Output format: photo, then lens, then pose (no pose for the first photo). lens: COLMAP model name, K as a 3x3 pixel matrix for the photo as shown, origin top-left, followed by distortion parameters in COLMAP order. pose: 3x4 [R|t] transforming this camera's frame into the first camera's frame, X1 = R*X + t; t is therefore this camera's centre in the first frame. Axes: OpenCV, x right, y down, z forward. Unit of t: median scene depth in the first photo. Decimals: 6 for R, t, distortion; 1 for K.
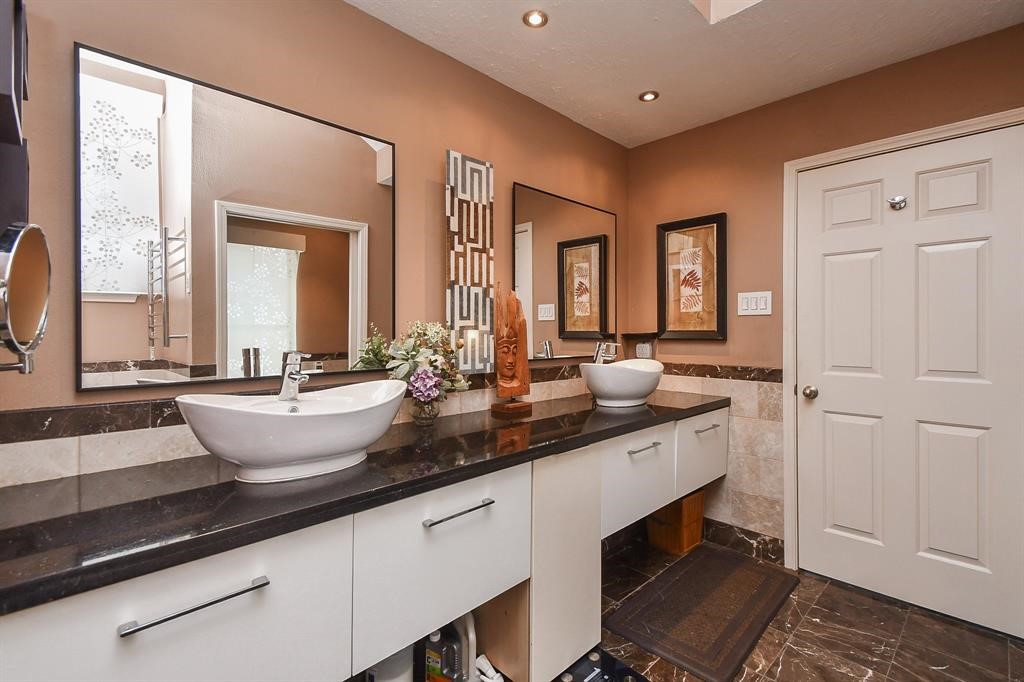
lens RADIAL K [[461.8, 0, 538.0], [0, 461.8, 327.1], [0, 0, 1]] dist [0.011769, -0.000867]
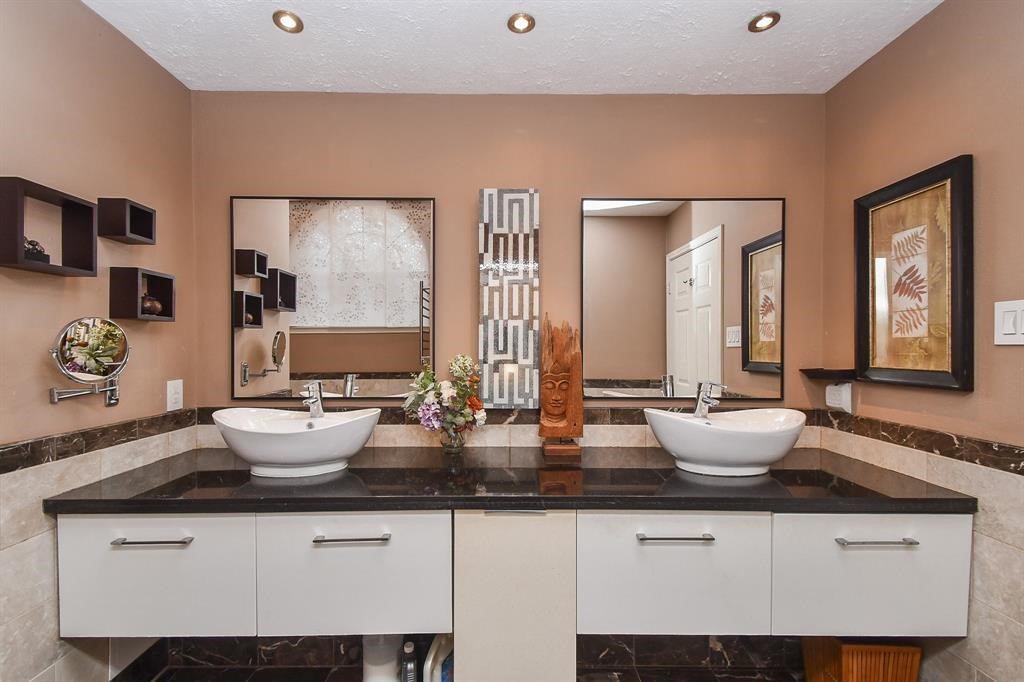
lens RADIAL K [[461.8, 0, 512.1], [0, 461.8, 346.2], [0, 0, 1]] dist [0.011769, -0.000867]
pose [[0.694738, 0.002407, -0.719259, 0.548301], [0.002543, 0.999980, 0.005803, -0.036075], [0.719259, -0.005860, 0.694717, 0.305082]]
